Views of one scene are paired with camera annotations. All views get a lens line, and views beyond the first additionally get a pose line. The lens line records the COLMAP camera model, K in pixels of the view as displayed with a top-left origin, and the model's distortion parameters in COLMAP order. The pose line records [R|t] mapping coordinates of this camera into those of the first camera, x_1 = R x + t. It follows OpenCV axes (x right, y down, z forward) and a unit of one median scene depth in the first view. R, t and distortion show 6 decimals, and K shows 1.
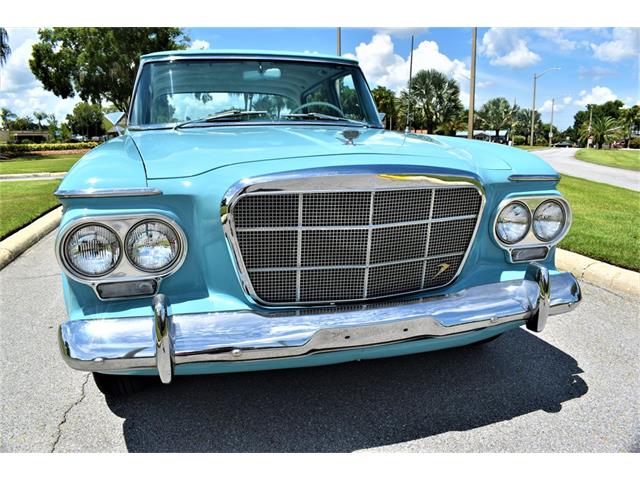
lens RADIAL K [[504.3, 0, 320.0], [0, 504.3, 240.0], [0, 0, 1]] dist [-0.090174, 0.003857]
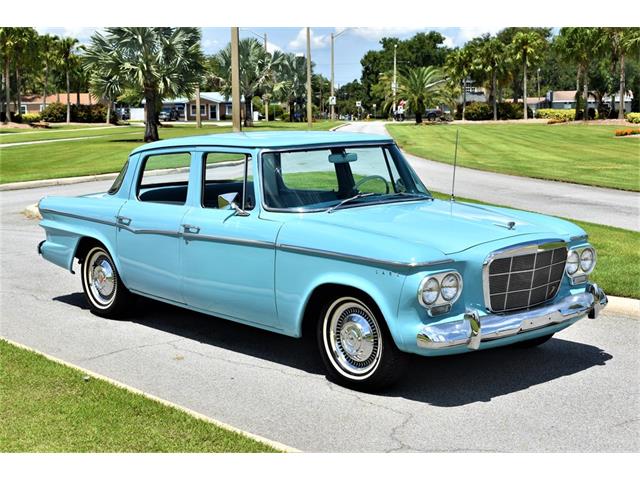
lens RADIAL K [[1092.9, 0, 320.0], [0, 1092.9, 240.0], [0, 0, 1]] dist [-0.012926, 0.062332]
pose [[0.901285, -0.066032, 0.428164, -0.139004], [0.096373, 0.994111, -0.049552, -0.000537], [-0.422370, 0.085924, 0.902342, -0.143990]]
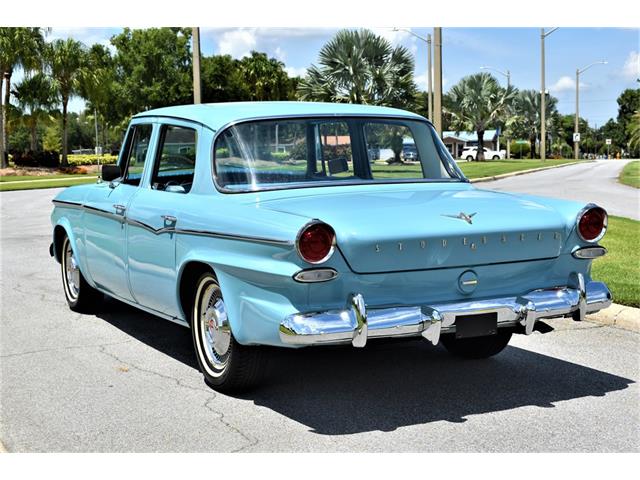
lens RADIAL K [[1052.6, 0, 320.0], [0, 1052.6, 240.0], [0, 0, 1]] dist [0.005895, -0.063204]
pose [[0.981700, -0.032242, 0.187684, -0.049260], [0.053122, 0.992806, -0.107309, 0.012720], [-0.182874, 0.115315, 0.976350, -0.110676]]
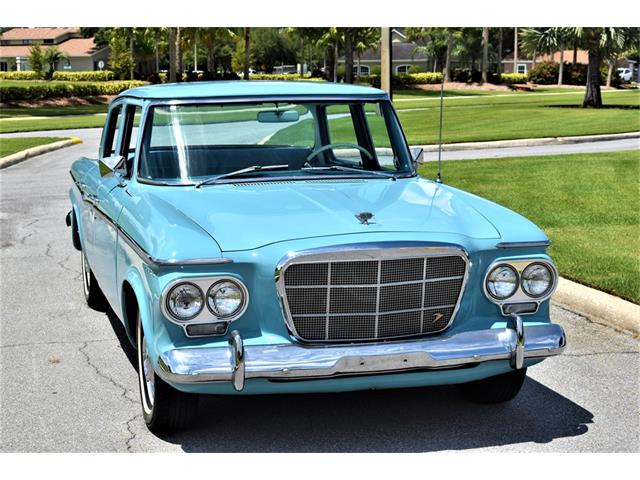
lens RADIAL K [[1296.0, 0, 320.0], [0, 1296.0, 240.0], [0, 0, 1]] dist [0.042665, 0.284092]
pose [[0.999821, -0.000700, -0.018901, 0.000257], [-0.000481, 0.998051, -0.062394, 0.003905], [0.018908, 0.062392, 0.997873, -0.138859]]
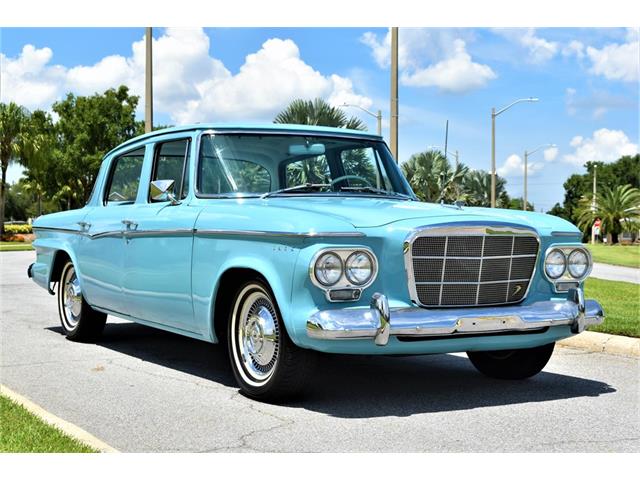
lens RADIAL K [[1092.9, 0, 320.0], [0, 1092.9, 240.0], [0, 0, 1]] dist [-0.012926, 0.062332]
pose [[0.969079, 0.005937, 0.246680, -0.068778], [0.040528, 0.982304, -0.182856, 0.029138], [-0.243400, 0.187199, 0.951689, -0.121594]]
